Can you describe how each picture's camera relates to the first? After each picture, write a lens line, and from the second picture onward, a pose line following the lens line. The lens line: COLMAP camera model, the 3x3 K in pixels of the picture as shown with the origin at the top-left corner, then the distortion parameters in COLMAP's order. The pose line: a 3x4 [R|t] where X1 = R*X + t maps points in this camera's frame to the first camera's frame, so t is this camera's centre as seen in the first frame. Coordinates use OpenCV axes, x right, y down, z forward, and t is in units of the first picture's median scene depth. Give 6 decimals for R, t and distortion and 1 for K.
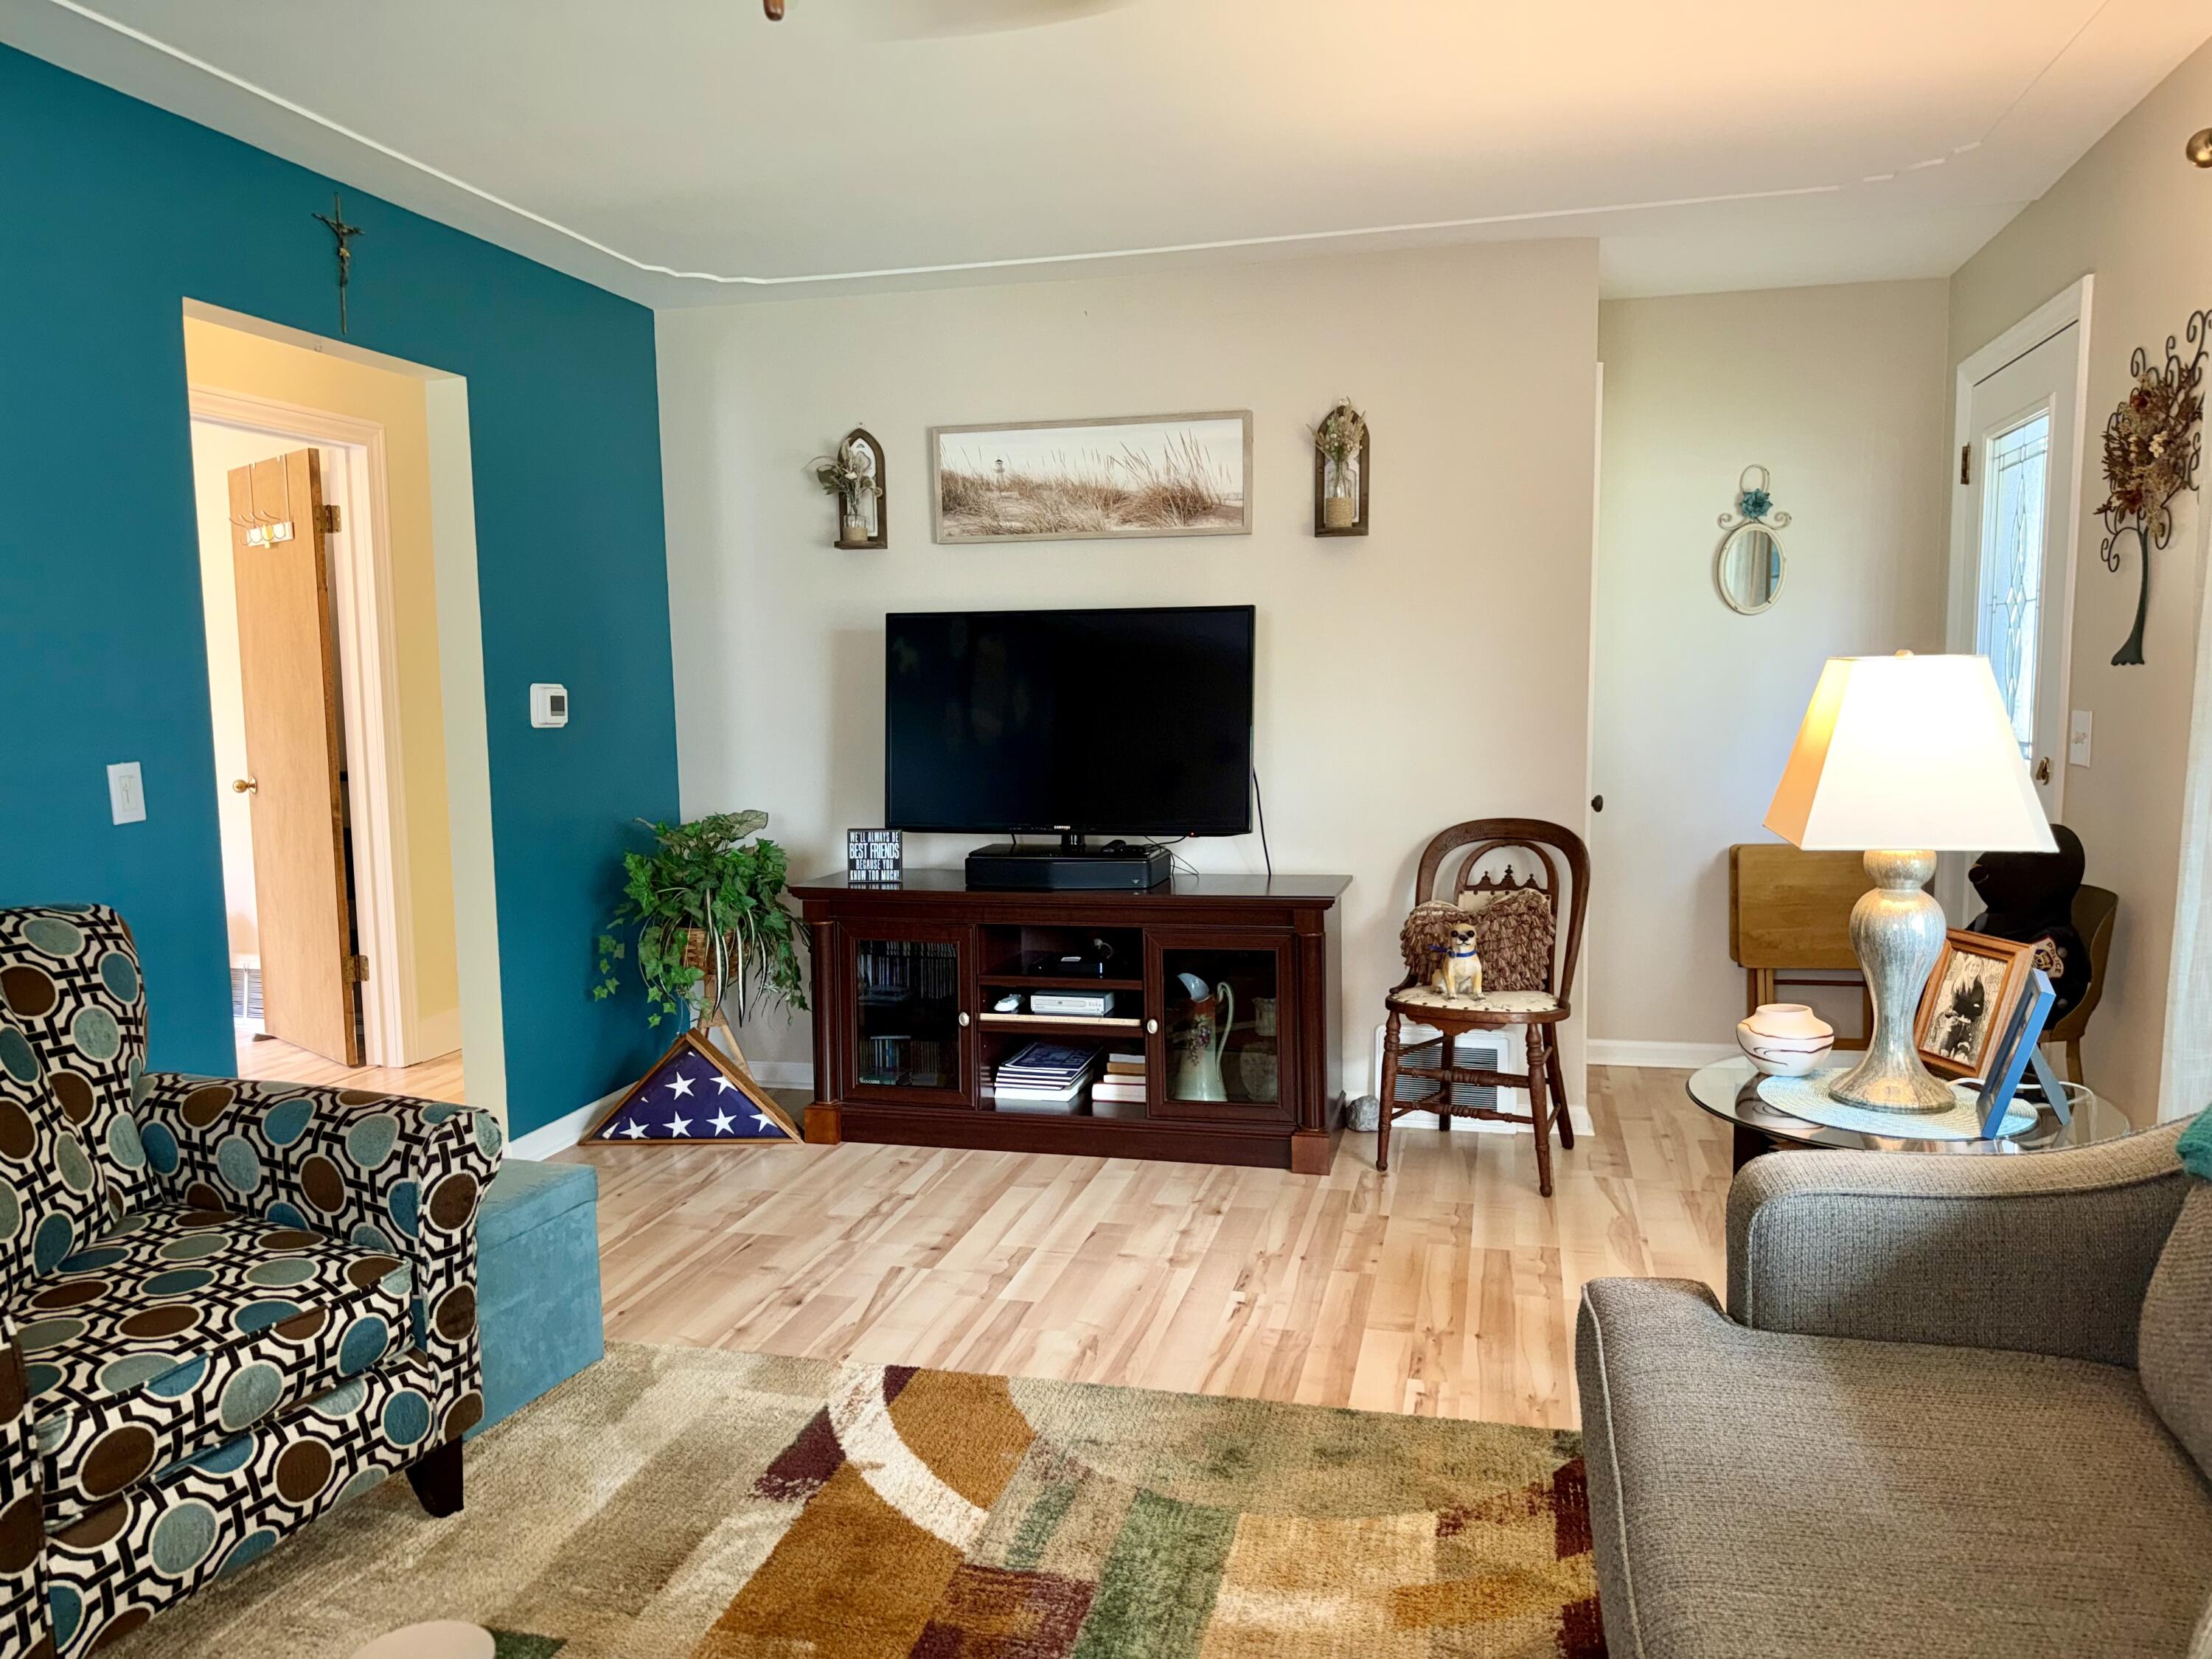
lens RADIAL K [[1575.4, 0, 1106.0], [0, 1575.4, 829.5], [0, 0, 1]] dist [0.101007, -0.140635]
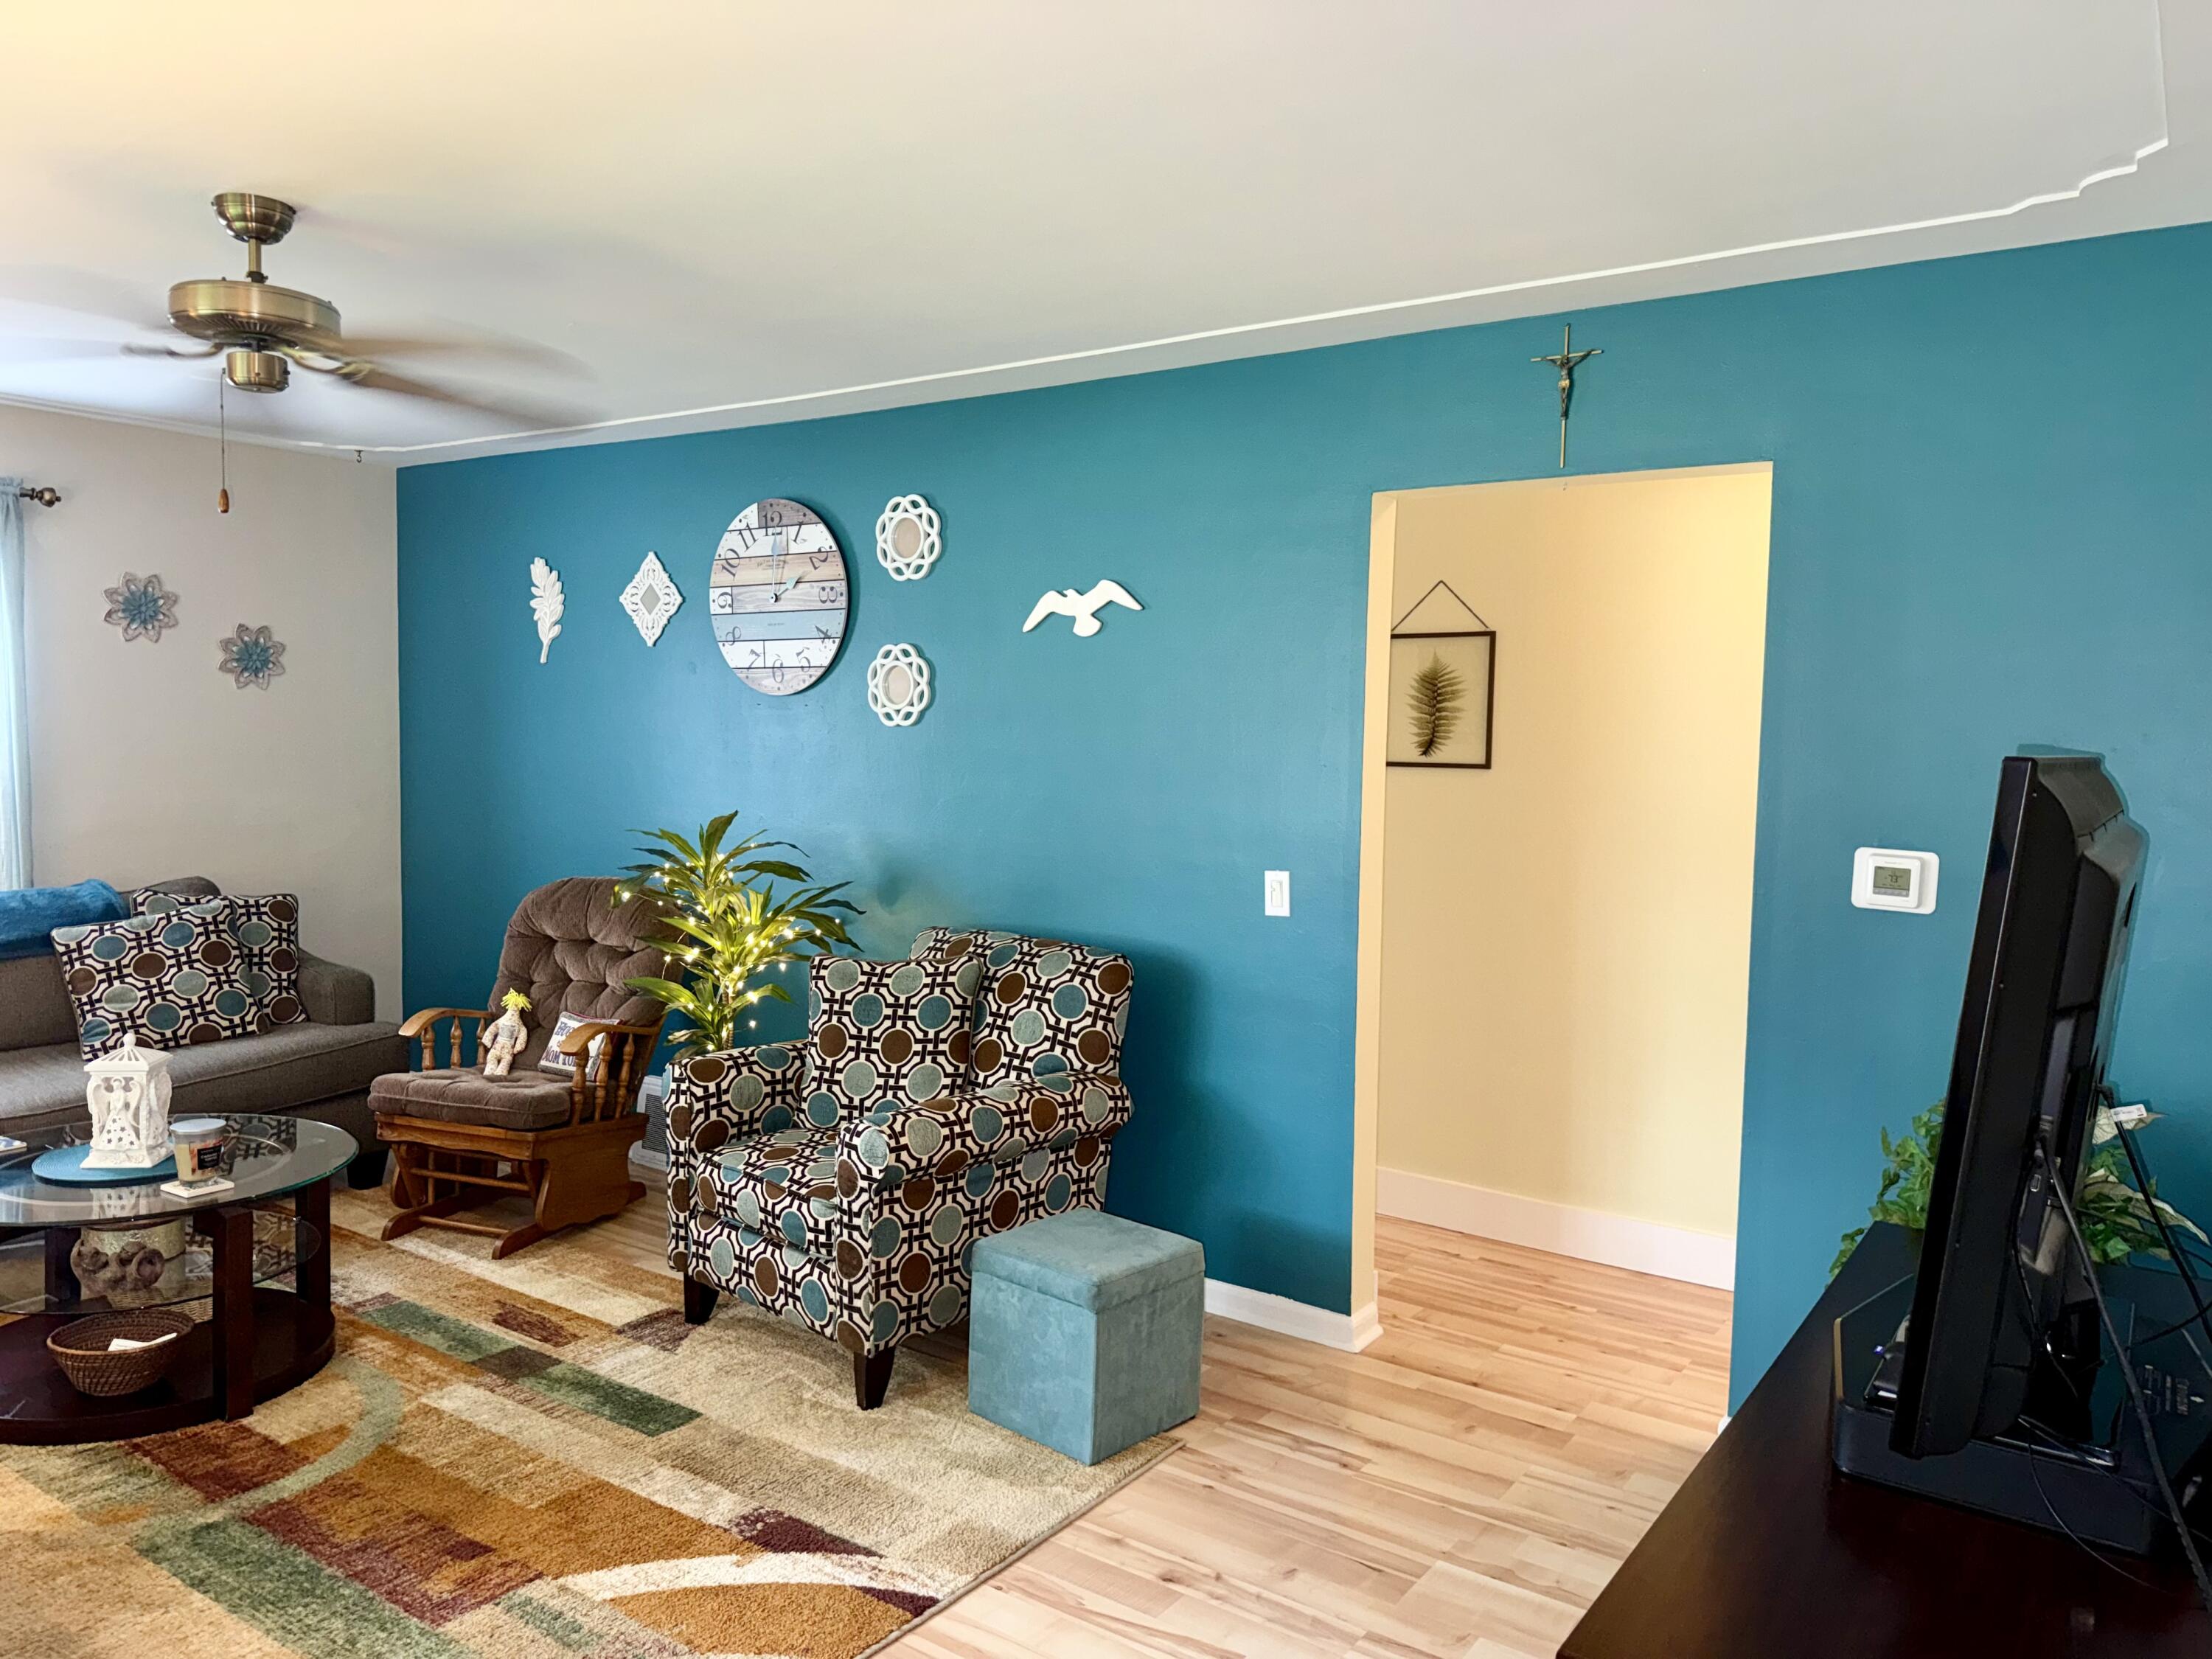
lens RADIAL K [[1575.4, 0, 1106.0], [0, 1575.4, 829.5], [0, 0, 1]] dist [0.101007, -0.140635]
pose [[-0.360519, 0.063227, -0.930607, 0.778120], [-0.109703, 0.987901, 0.109619, -0.246056], [0.926278, 0.141610, -0.349221, 1.615229]]
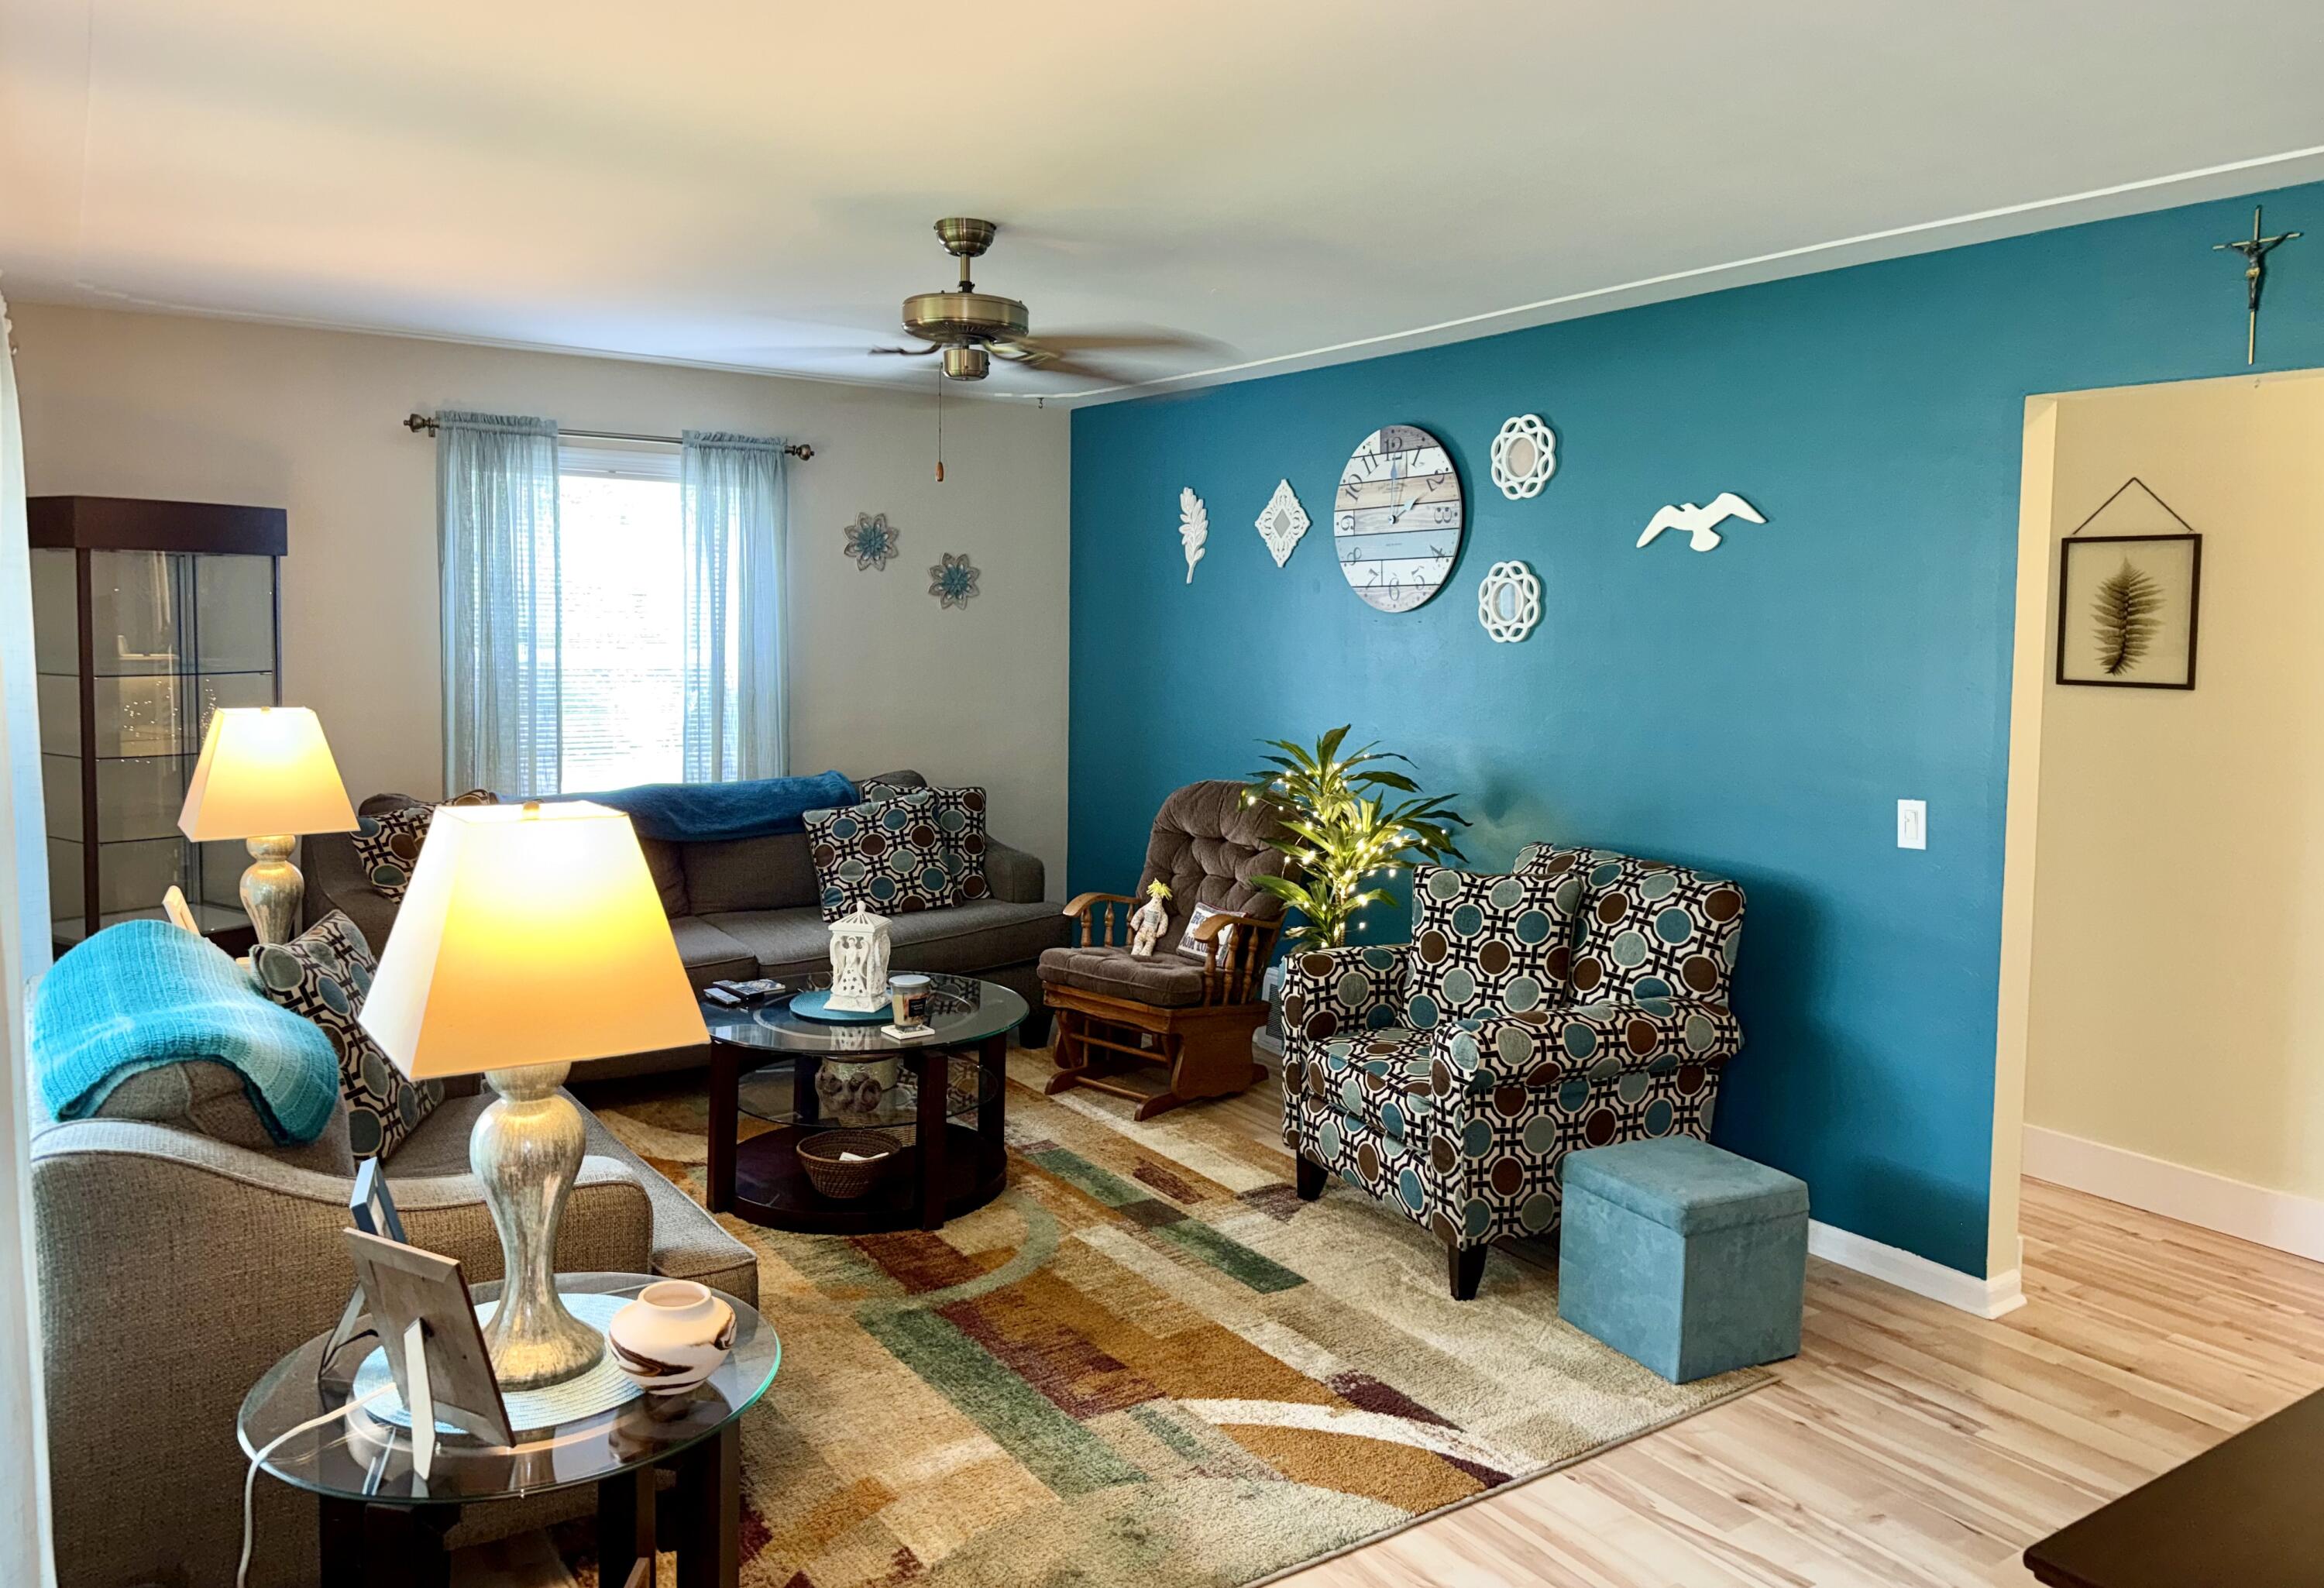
lens RADIAL K [[1657.2, 0, 1167.7], [0, 1657.2, 714.8], [0, 0, 1]] dist [0.093761, -0.137873]
pose [[-0.663418, 0.049083, -0.746638, 0.888512], [-0.083241, 0.986811, 0.138835, -0.291402], [0.743605, 0.154256, -0.650582, 1.725702]]
